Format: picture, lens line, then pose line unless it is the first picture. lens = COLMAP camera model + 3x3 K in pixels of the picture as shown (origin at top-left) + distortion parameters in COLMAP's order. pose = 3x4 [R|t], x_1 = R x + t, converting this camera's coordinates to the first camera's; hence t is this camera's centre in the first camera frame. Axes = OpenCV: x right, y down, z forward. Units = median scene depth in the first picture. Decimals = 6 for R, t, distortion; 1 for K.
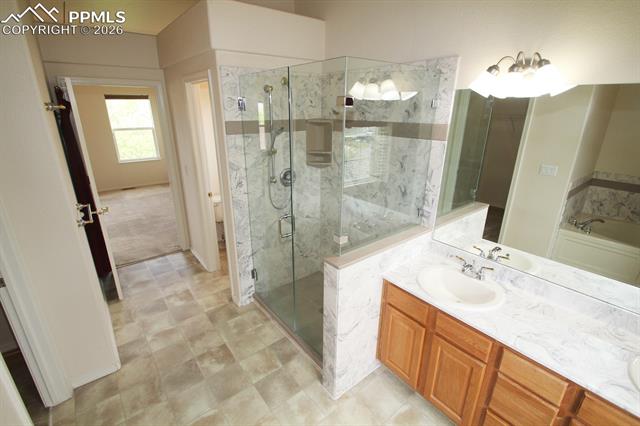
lens RADIAL K [[299.5, 0, 318.7], [0, 299.5, 213.5], [0, 0, 1]] dist [-0.000550, -0.000934]
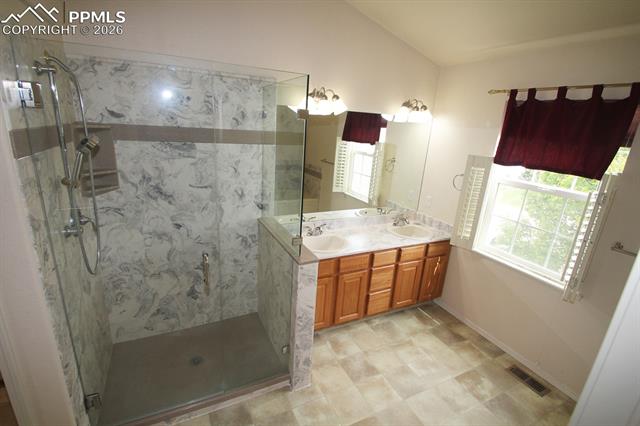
lens RADIAL K [[299.5, 0, 319.9], [0, 299.5, 211.7], [0, 0, 1]] dist [-0.000550, -0.000934]
pose [[0.200701, -0.273805, 0.940611, -0.740976], [0.265084, 0.939508, 0.216923, -0.186562], [-0.943106, 0.205804, 0.261141, 0.515146]]
